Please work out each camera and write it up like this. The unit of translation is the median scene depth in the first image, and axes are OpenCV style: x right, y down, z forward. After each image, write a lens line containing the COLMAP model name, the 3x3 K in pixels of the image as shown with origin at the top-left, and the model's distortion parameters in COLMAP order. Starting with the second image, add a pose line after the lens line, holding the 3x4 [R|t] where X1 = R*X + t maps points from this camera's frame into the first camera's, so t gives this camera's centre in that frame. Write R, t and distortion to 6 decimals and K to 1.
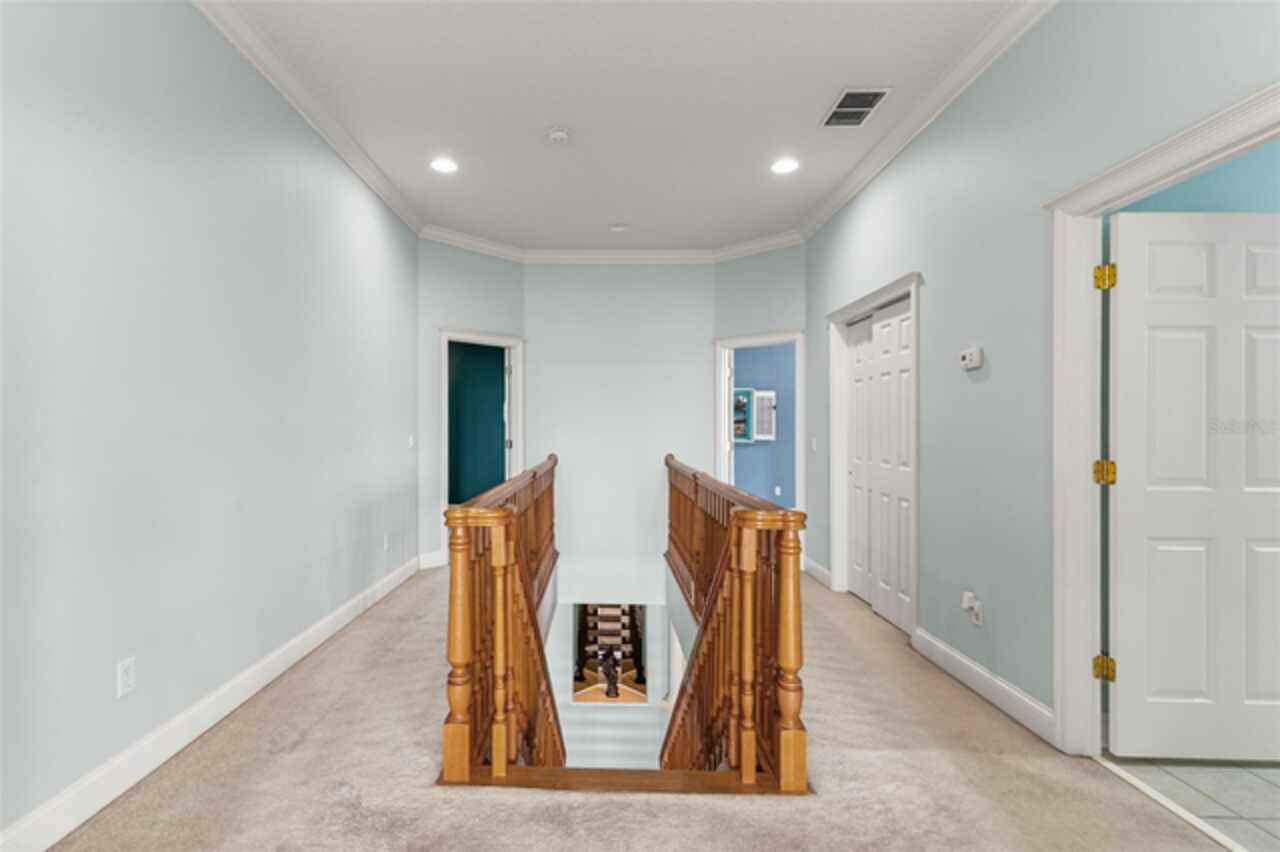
lens RADIAL K [[591.9, 0, 640.9], [0, 591.9, 422.3], [0, 0, 1]] dist [-0.001497, -0.000499]
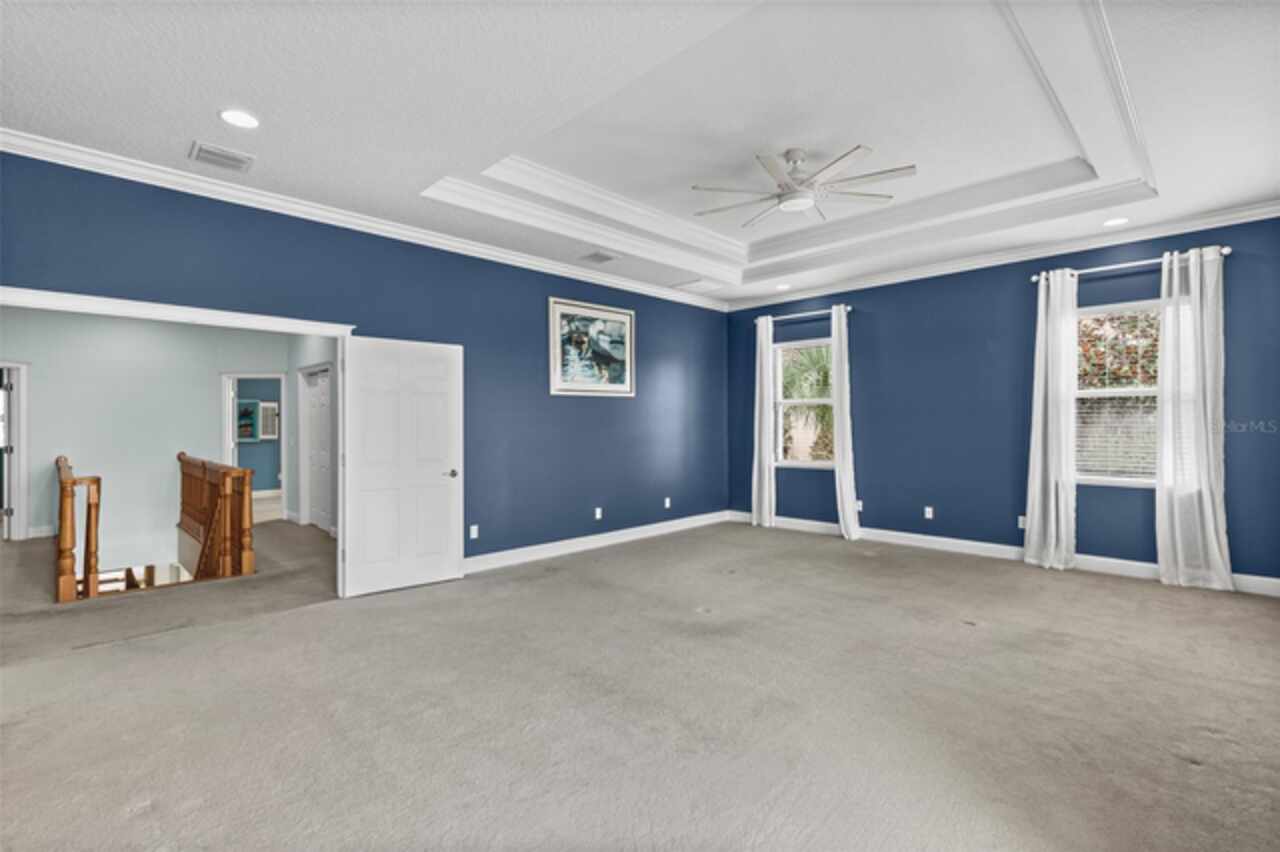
lens RADIAL K [[591.9, 0, 640.9], [0, 591.9, 422.3], [0, 0, 1]] dist [-0.001497, -0.000499]
pose [[0.749602, -0.002271, 0.661885, -0.065200], [-0.004047, 0.999960, 0.008014, -0.031729], [-0.661876, -0.008686, 0.749563, -0.796970]]
